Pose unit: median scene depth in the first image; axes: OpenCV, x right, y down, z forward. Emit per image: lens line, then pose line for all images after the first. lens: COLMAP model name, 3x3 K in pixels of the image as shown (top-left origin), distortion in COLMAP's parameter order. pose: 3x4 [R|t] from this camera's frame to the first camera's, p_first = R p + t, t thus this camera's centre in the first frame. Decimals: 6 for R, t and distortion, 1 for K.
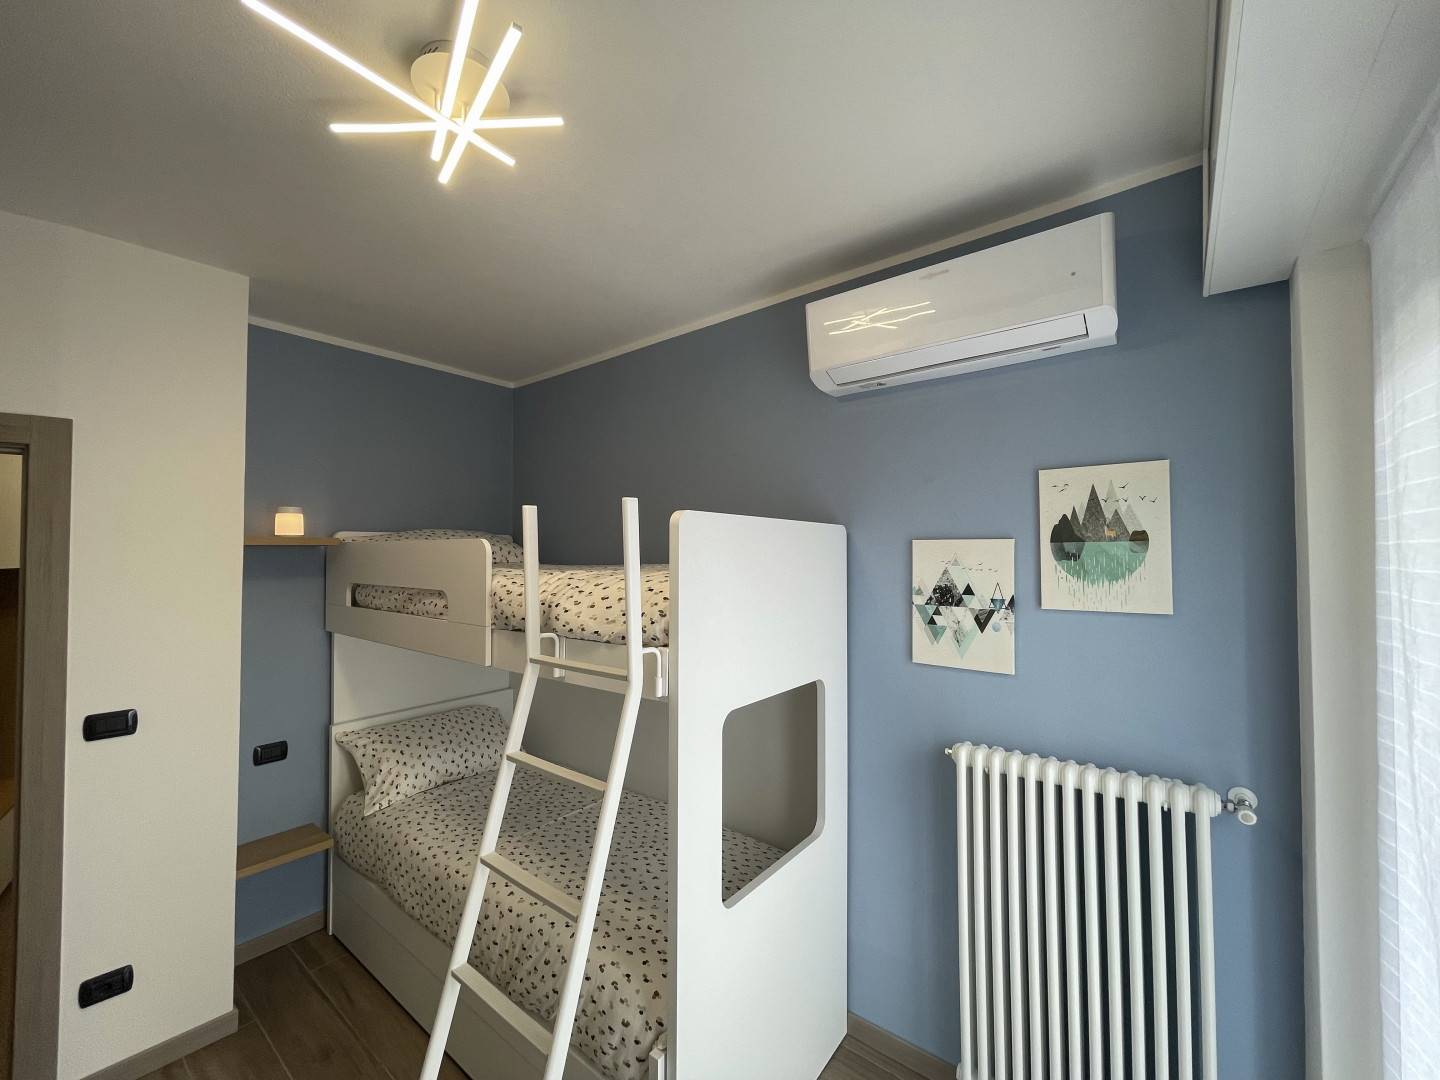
lens RADIAL K [[579.5, 0, 712.7], [0, 579.5, 537.1], [0, 0, 1]] dist [-0.002333, 0.001085]
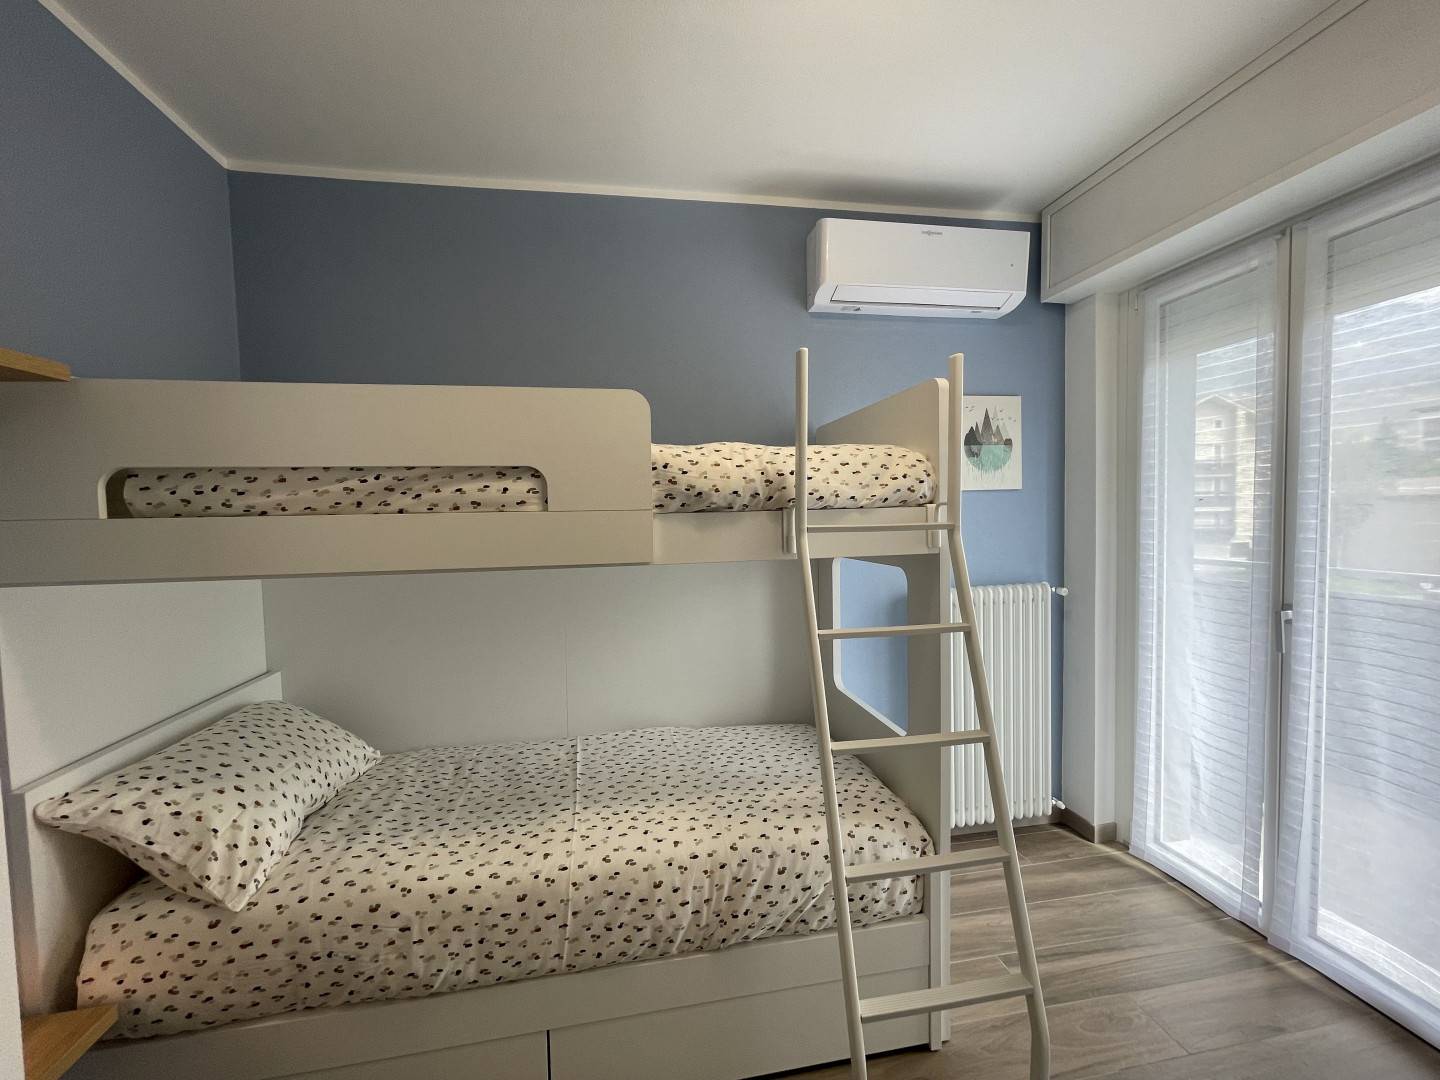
lens RADIAL K [[579.5, 0, 717.3], [0, 579.5, 534.5], [0, 0, 1]] dist [-0.002333, 0.001085]
pose [[0.665743, -0.041722, 0.745014, -0.937663], [-0.002934, 0.998282, 0.058526, 0.149811], [-0.746176, -0.041149, 0.664476, 0.466083]]
